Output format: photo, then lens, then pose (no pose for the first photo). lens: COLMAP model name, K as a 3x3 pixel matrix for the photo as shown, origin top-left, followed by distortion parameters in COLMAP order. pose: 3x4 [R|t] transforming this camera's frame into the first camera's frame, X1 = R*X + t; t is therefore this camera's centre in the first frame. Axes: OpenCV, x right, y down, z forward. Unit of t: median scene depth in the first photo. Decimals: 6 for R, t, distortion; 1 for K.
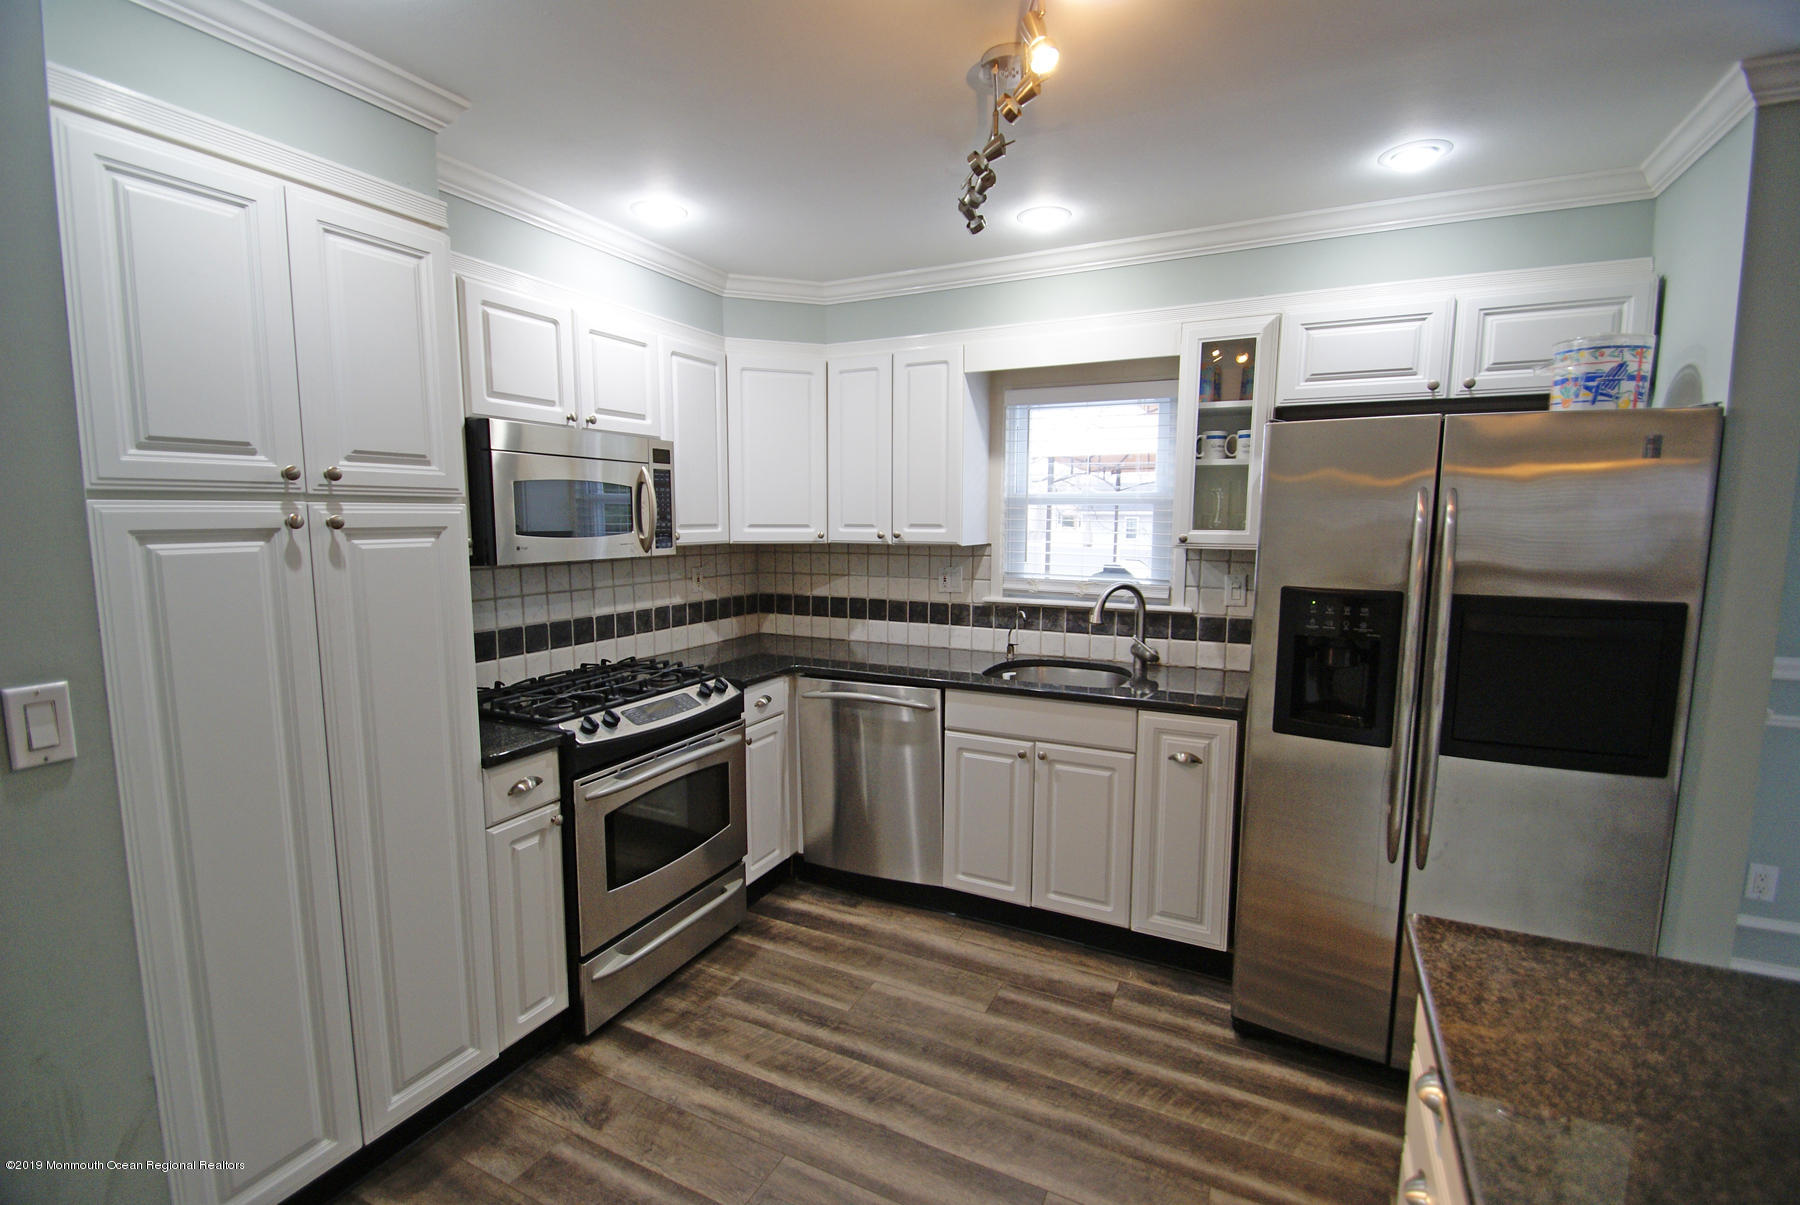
lens RADIAL K [[791.2, 0, 892.9], [0, 791.2, 603.5], [0, 0, 1]] dist [0.022056, -0.021278]
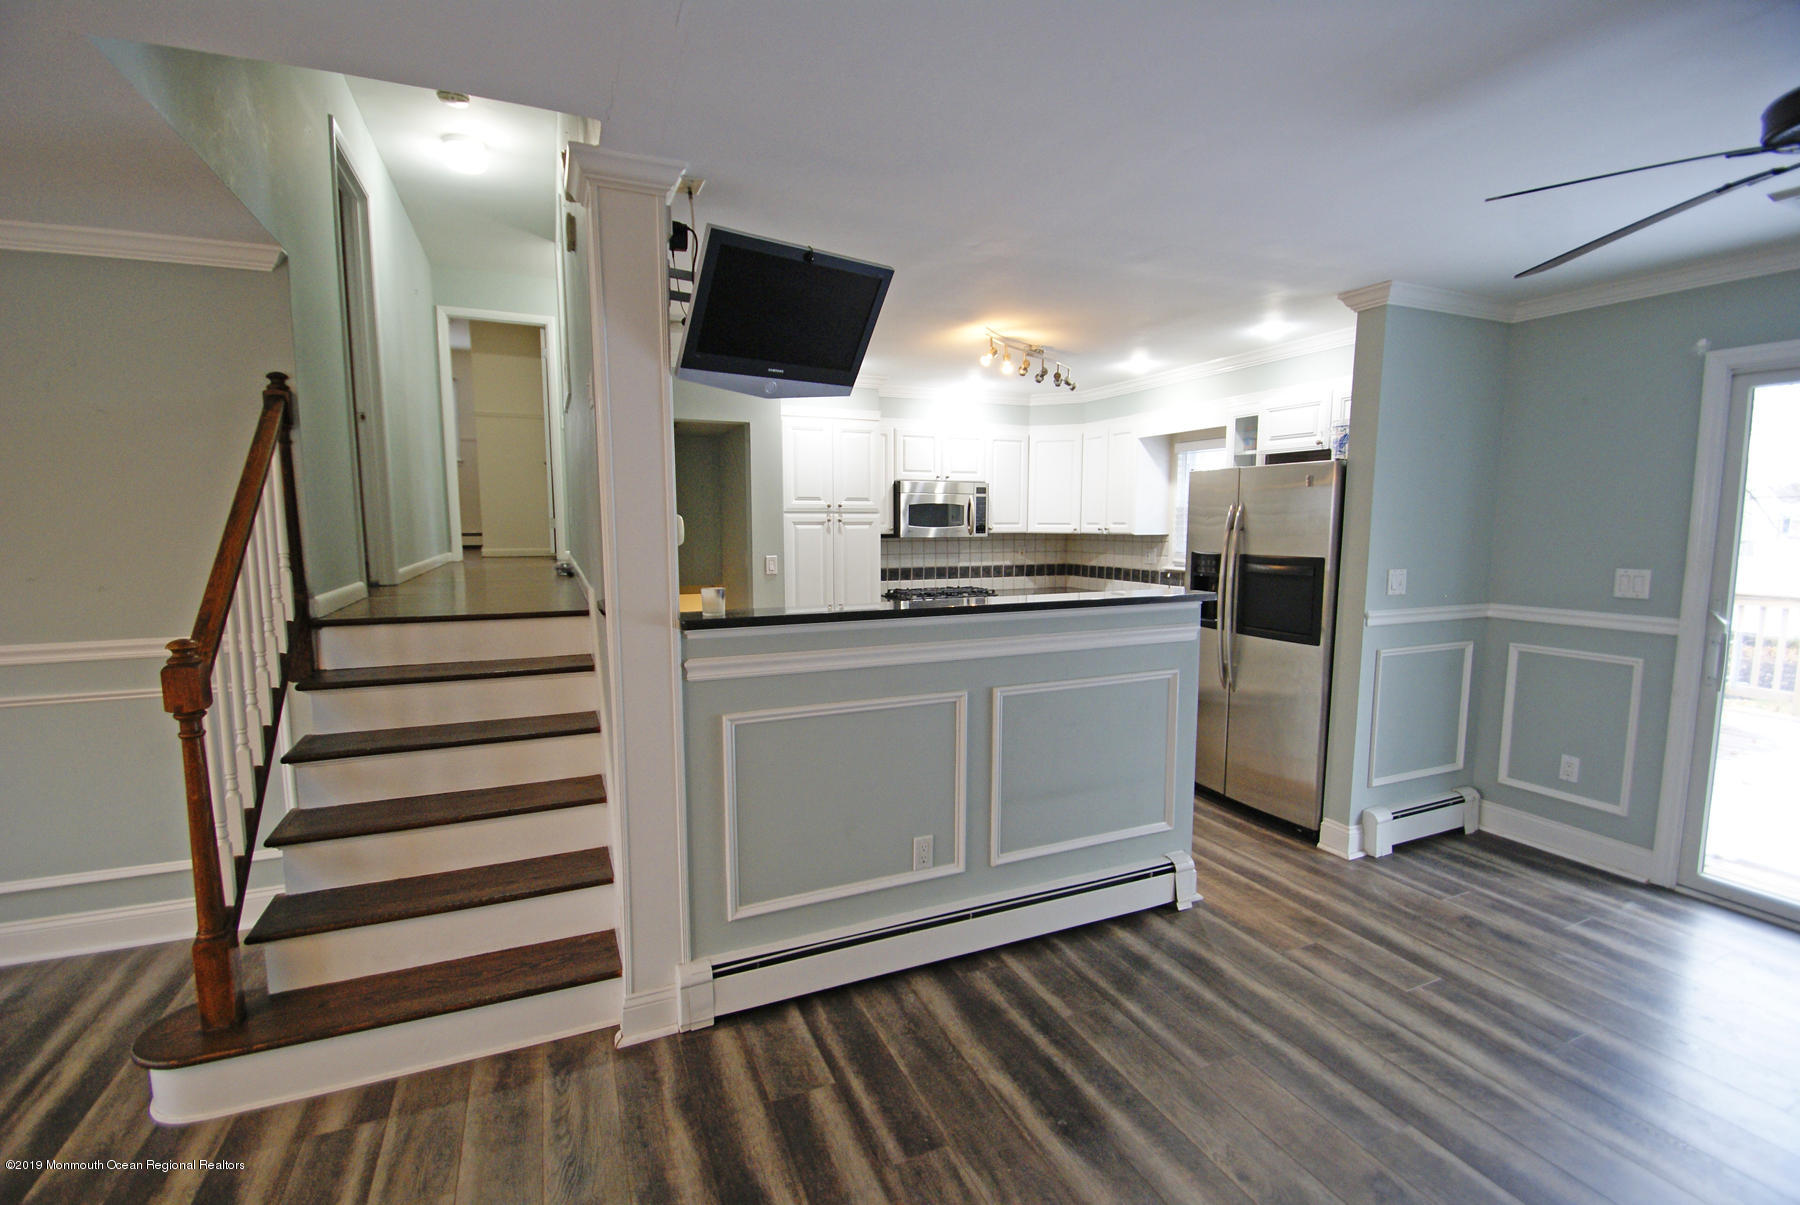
lens RADIAL K [[791.2, 0, 892.9], [0, 791.2, 603.5], [0, 0, 1]] dist [0.022056, -0.021278]
pose [[0.764156, 0.064374, -0.641811, 0.910325], [-0.069560, 0.997429, 0.017222, 0.097549], [0.641270, 0.031484, 0.766669, -0.776745]]
